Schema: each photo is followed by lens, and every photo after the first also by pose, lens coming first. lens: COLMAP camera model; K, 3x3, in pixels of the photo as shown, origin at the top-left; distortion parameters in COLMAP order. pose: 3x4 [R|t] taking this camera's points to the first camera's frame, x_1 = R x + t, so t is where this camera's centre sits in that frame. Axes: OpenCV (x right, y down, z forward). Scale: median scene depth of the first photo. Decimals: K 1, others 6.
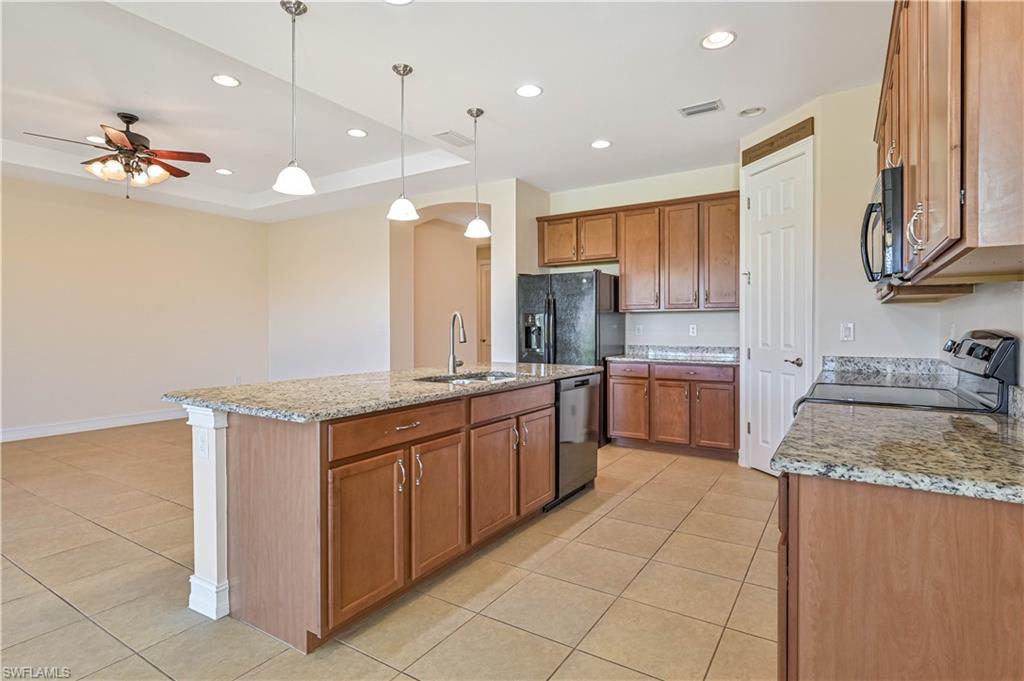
lens RADIAL K [[522.3, 0, 510.5], [0, 522.3, 329.5], [0, 0, 1]] dist [0.004802, 0.000590]
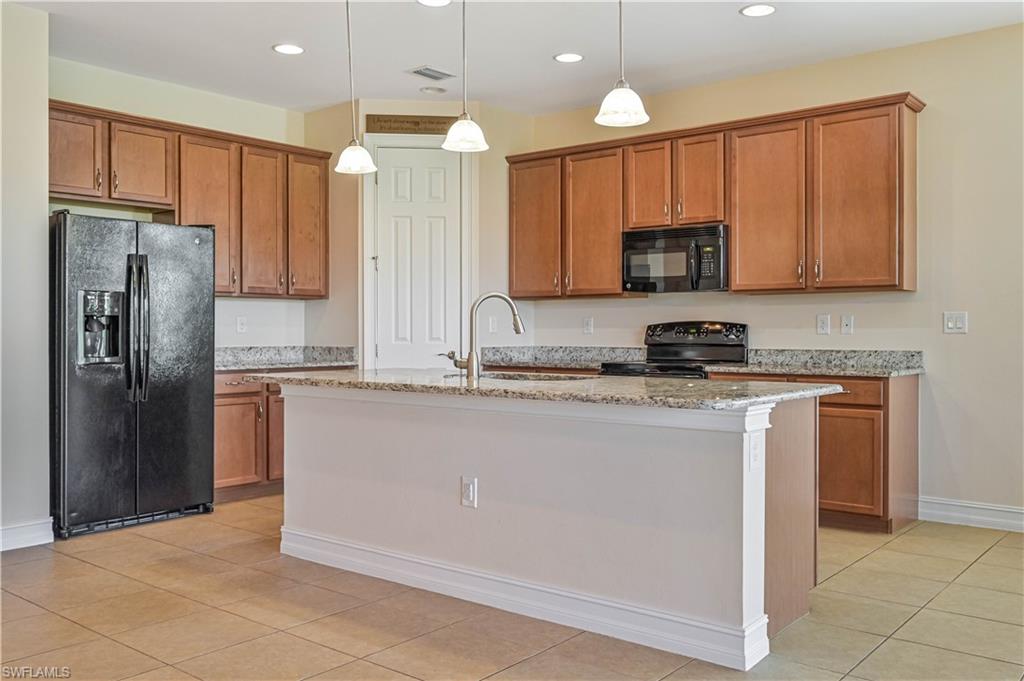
lens RADIAL K [[880.4, 0, 521.3], [0, 880.4, 336.1], [0, 0, 1]] dist [-0.000369, 0.018443]
pose [[0.115334, -0.007477, 0.993299, -1.122888], [0.006165, 0.999958, 0.006811, 0.015855], [-0.993308, 0.005338, 0.115375, 0.682431]]
